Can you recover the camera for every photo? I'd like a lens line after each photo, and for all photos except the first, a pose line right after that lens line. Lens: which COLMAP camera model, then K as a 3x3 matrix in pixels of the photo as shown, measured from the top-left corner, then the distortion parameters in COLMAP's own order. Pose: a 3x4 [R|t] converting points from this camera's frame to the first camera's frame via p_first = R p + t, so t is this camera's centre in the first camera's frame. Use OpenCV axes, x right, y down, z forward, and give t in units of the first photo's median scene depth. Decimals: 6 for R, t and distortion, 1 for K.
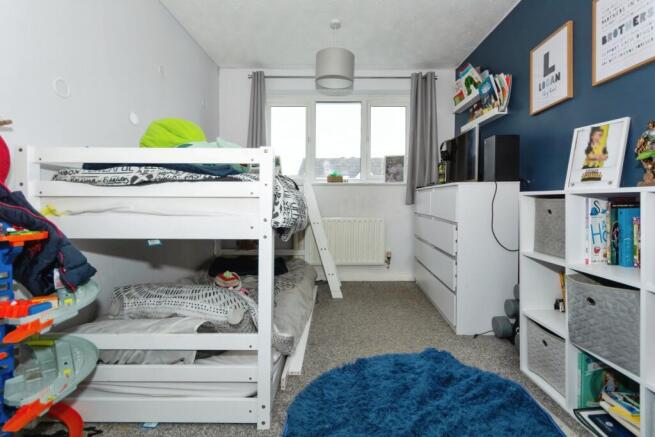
lens RADIAL K [[293.0, 0, 338.4], [0, 293.0, 207.8], [0, 0, 1]] dist [-0.000310, -0.000328]
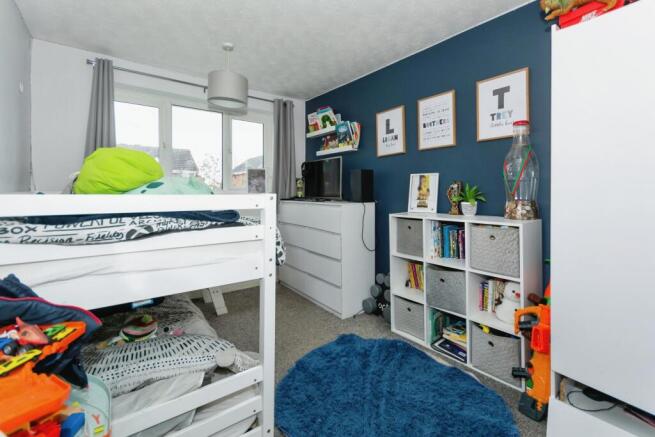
lens RADIAL K [[286.2, 0, 329.1], [0, 286.2, 195.8], [0, 0, 1]] dist [-0.001323, -0.000118]
pose [[0.798694, -0.003788, 0.601725, -0.563206], [0.015774, 0.999768, -0.014644, -0.140892], [-0.601530, 0.021187, 0.798569, -0.004542]]
